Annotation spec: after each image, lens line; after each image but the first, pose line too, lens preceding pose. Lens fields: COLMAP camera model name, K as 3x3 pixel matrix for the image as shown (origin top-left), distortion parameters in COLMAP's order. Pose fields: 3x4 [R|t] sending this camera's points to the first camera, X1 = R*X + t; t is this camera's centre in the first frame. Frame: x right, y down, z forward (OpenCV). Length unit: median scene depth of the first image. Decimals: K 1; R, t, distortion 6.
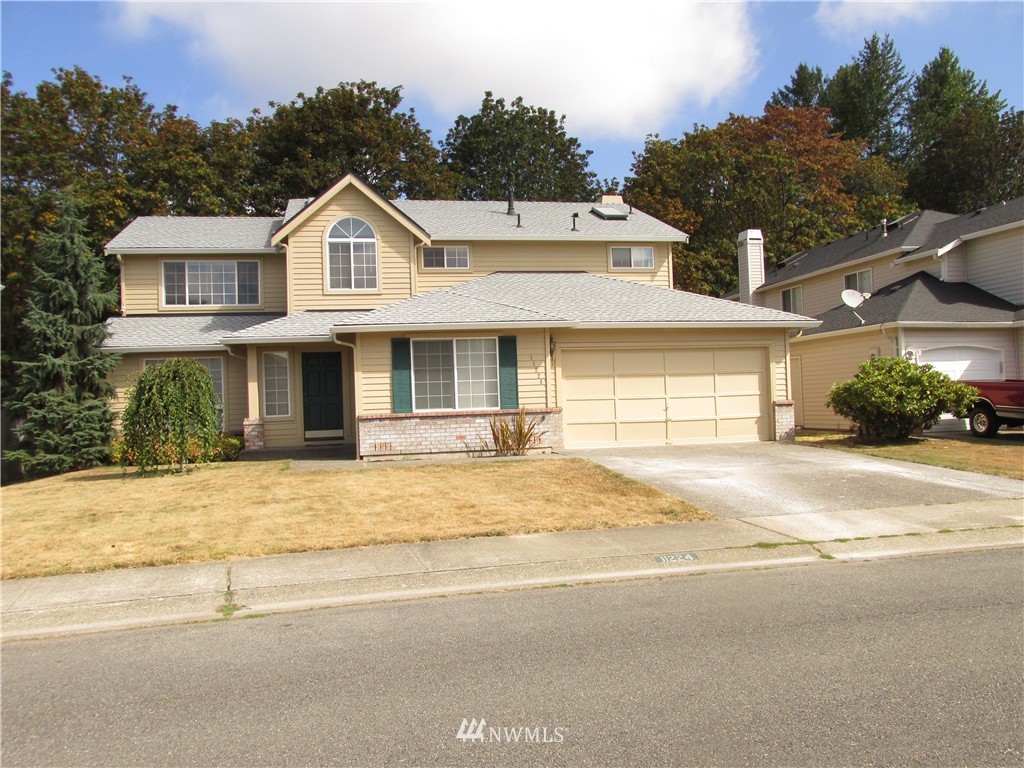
lens RADIAL K [[845.0, 0, 510.1], [0, 845.0, 383.8], [0, 0, 1]] dist [-0.029574, -0.014302]
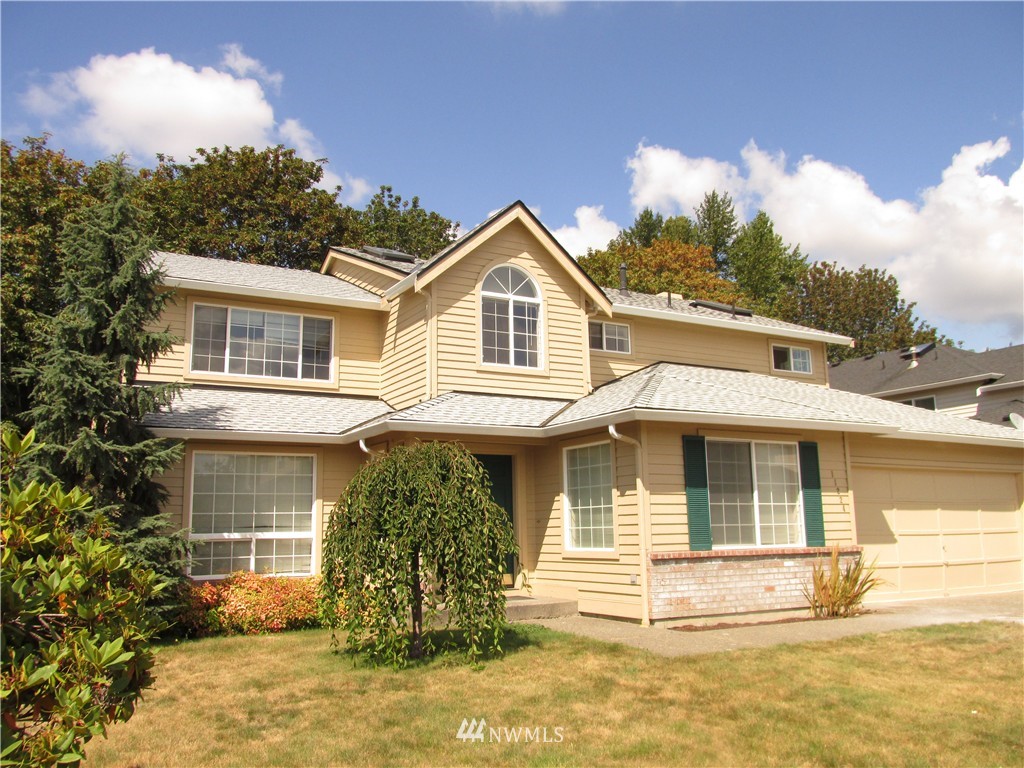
lens RADIAL K [[845.0, 0, 512.5], [0, 845.0, 387.8], [0, 0, 1]] dist [-0.029574, -0.014302]
pose [[0.956750, 0.070888, 0.282144, -0.401995], [-0.028353, 0.987962, -0.152078, 0.011921], [-0.289528, 0.137501, 0.947242, 0.362188]]
